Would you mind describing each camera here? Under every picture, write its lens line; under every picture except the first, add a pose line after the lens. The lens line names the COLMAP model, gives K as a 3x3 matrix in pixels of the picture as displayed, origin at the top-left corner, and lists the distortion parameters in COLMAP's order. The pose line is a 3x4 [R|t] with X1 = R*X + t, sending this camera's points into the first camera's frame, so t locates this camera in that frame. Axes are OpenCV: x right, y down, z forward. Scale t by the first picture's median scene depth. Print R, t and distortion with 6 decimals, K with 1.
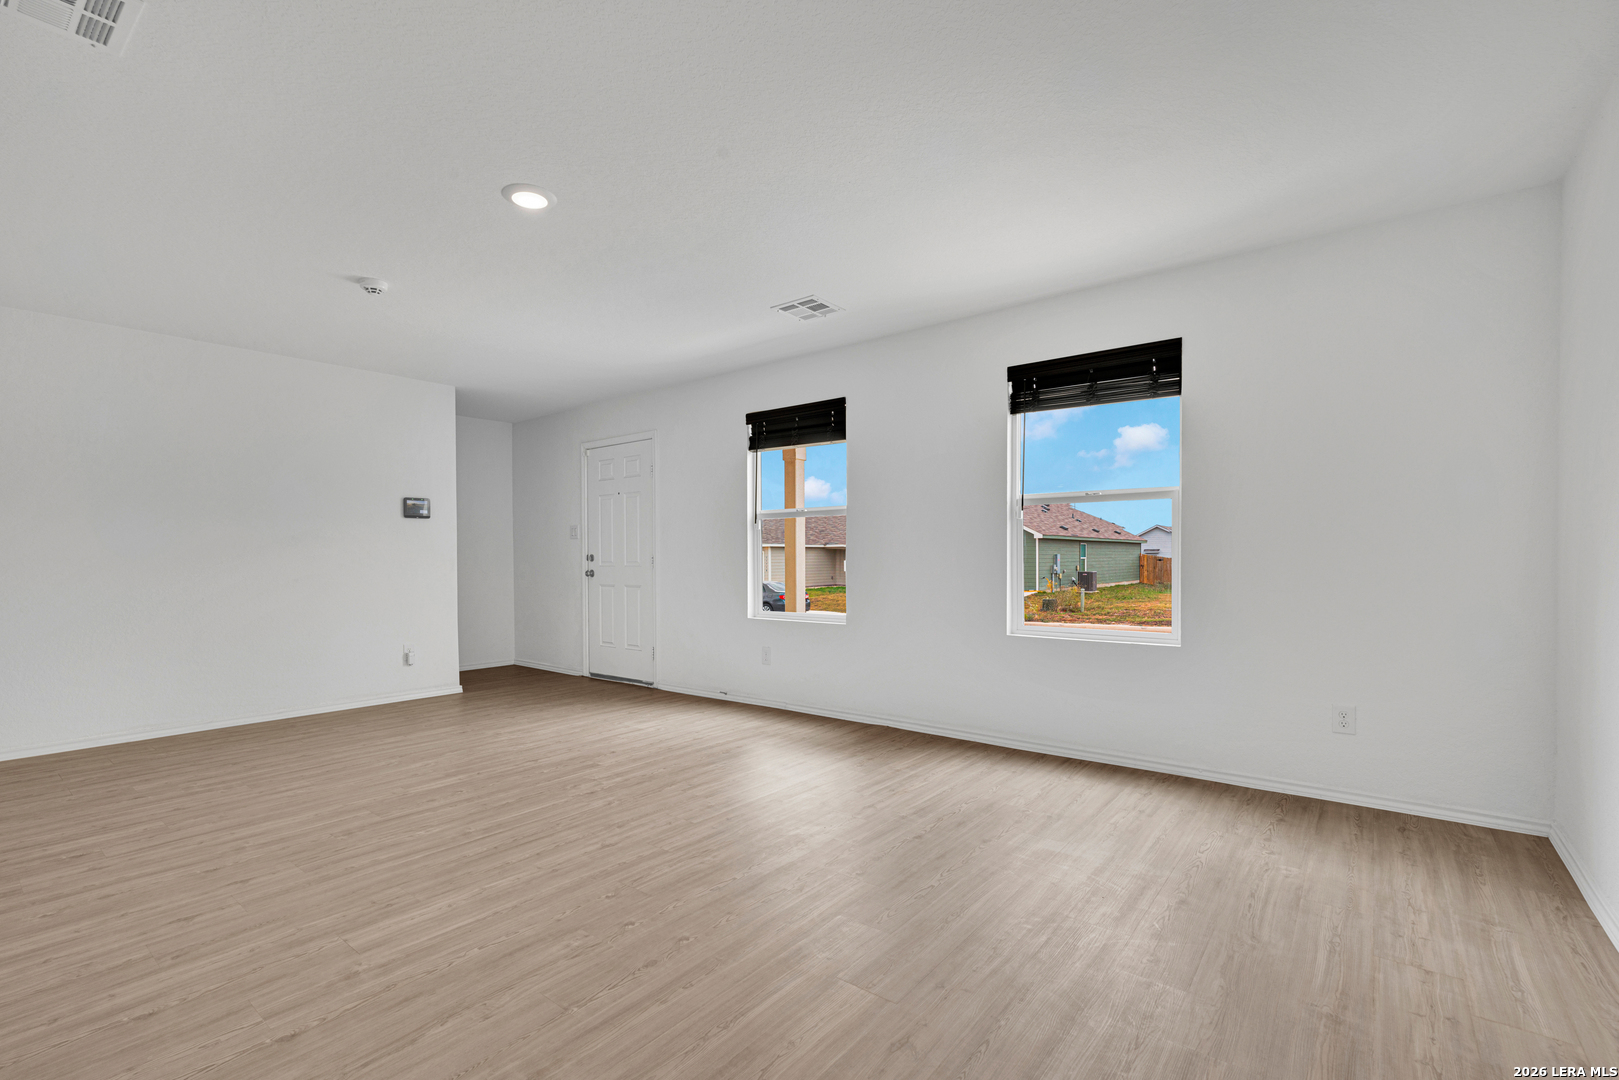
lens RADIAL K [[719.6, 0, 809.9], [0, 719.6, 547.8], [0, 0, 1]] dist [0.003440, 0.000362]
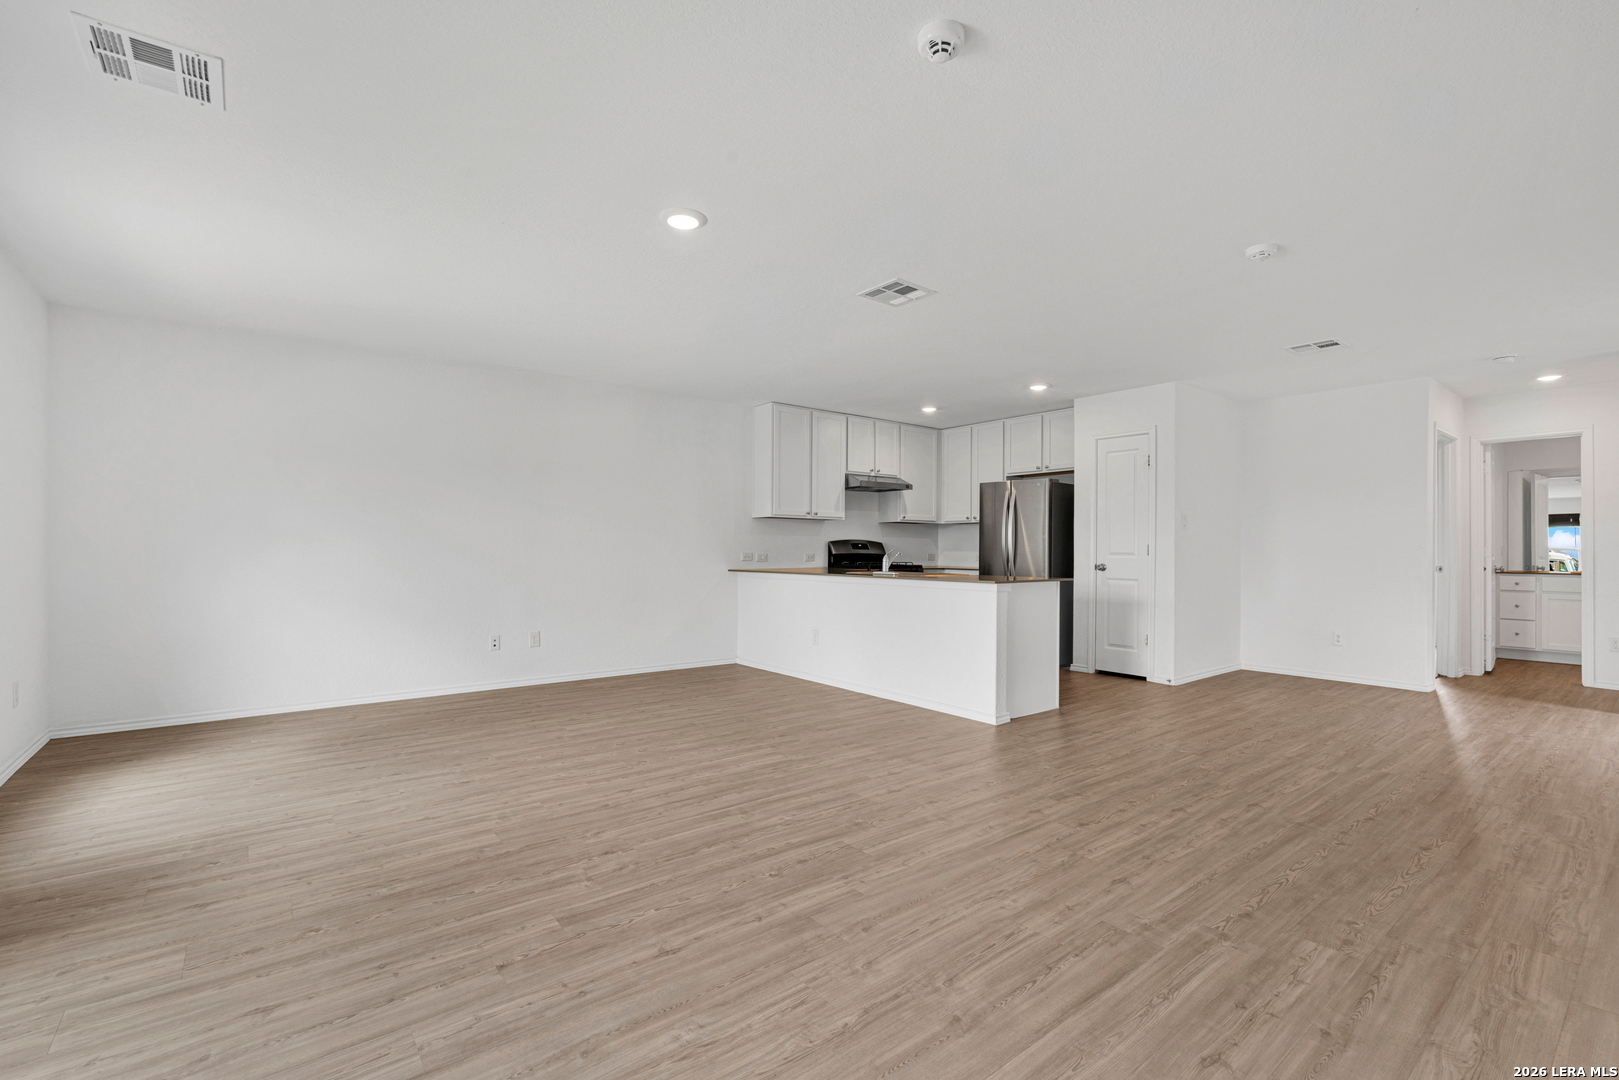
lens RADIAL K [[719.6, 0, 810.1], [0, 719.6, 546.2], [0, 0, 1]] dist [0.003440, 0.000362]
pose [[-0.972521, 0.006325, 0.232728, -0.793251], [0.002183, 0.999835, -0.018051, 0.031228], [-0.232804, -0.017047, -0.972374, 1.944566]]
